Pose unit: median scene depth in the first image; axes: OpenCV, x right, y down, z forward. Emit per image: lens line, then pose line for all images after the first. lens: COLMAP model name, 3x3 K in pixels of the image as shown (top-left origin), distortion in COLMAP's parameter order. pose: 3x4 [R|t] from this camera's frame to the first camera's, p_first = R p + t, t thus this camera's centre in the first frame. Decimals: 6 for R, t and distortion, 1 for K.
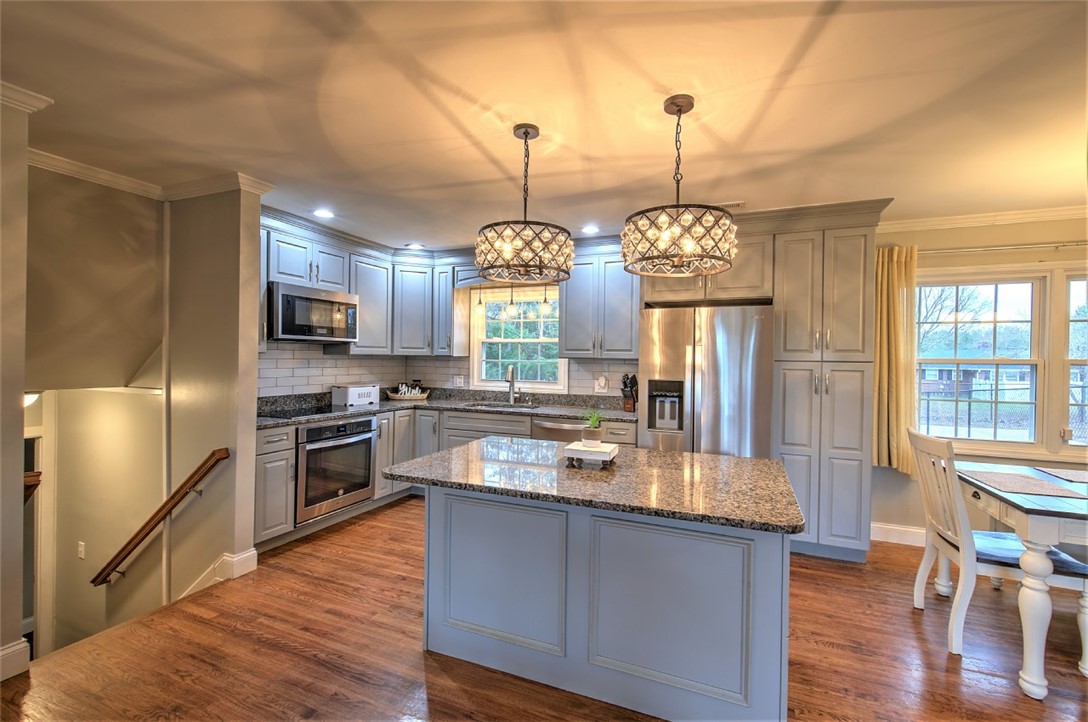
lens RADIAL K [[465.9, 0, 548.9], [0, 465.9, 361.3], [0, 0, 1]] dist [0.001258, -0.000645]
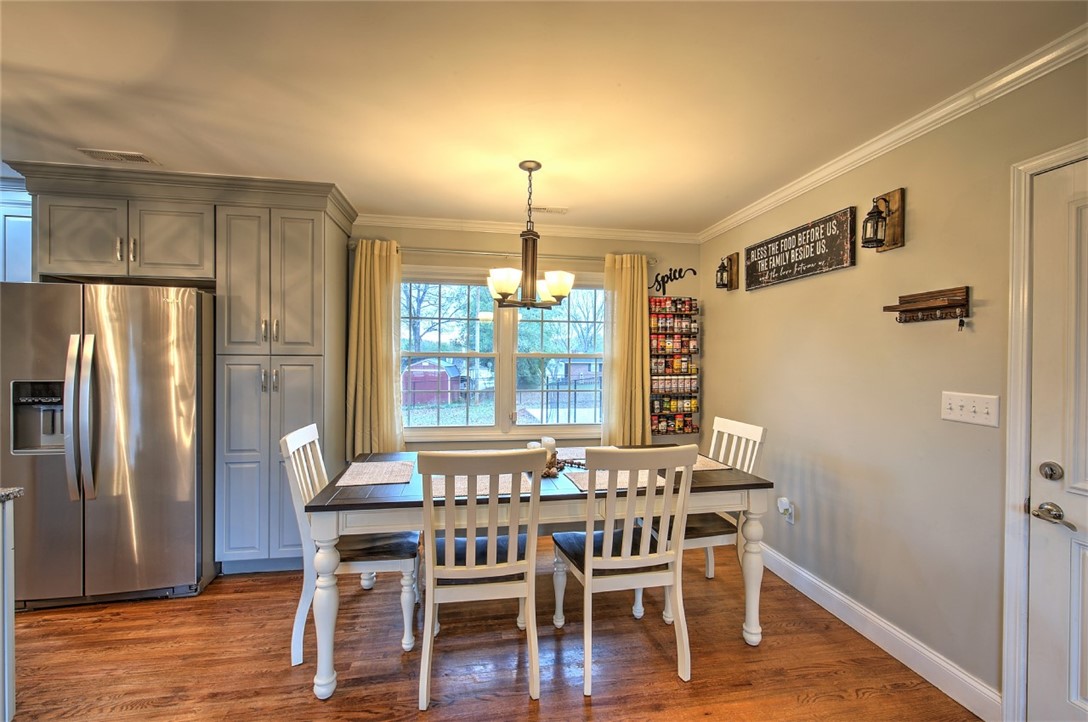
lens RADIAL K [[465.9, 0, 546.7], [0, 465.9, 363.2], [0, 0, 1]] dist [0.001258, -0.000645]
pose [[0.845385, -0.011351, 0.534036, 0.520557], [0.006232, 0.999916, 0.011388, 0.008614], [-0.534121, -0.006299, 0.845385, -0.038079]]
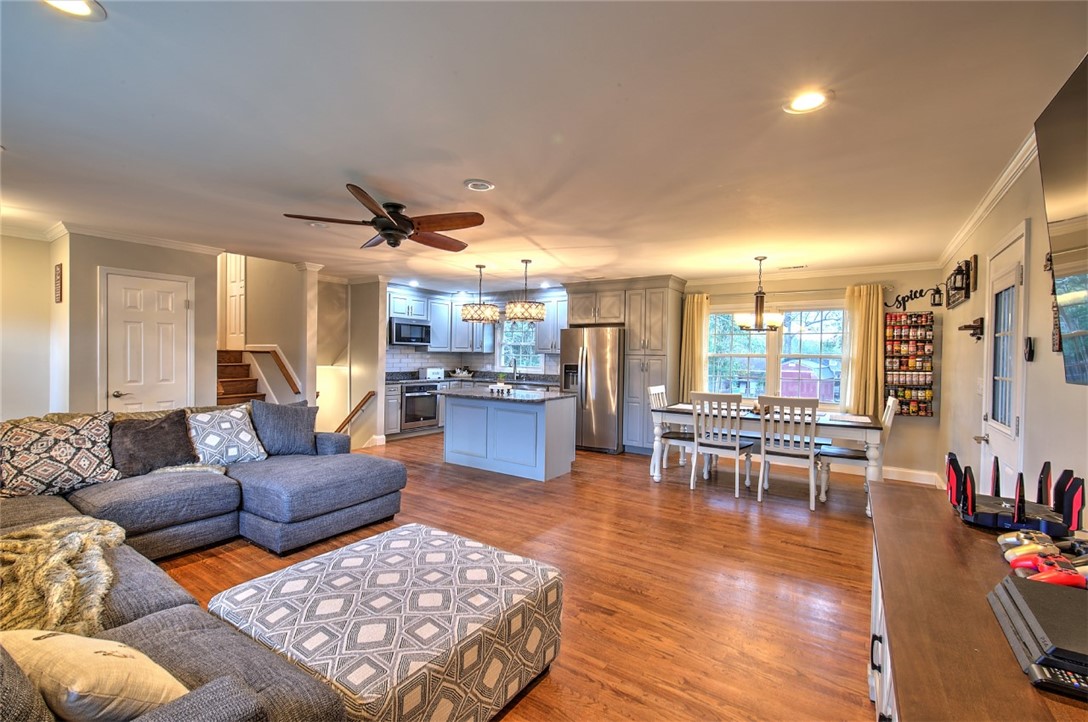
lens RADIAL K [[465.9, 0, 557.0], [0, 465.9, 362.6], [0, 0, 1]] dist [0.001258, -0.000645]
pose [[0.982266, 0.004909, -0.187429, 0.553326], [-0.003475, 0.999962, 0.007975, 0.016209], [0.187461, -0.007183, 0.982246, -0.956415]]
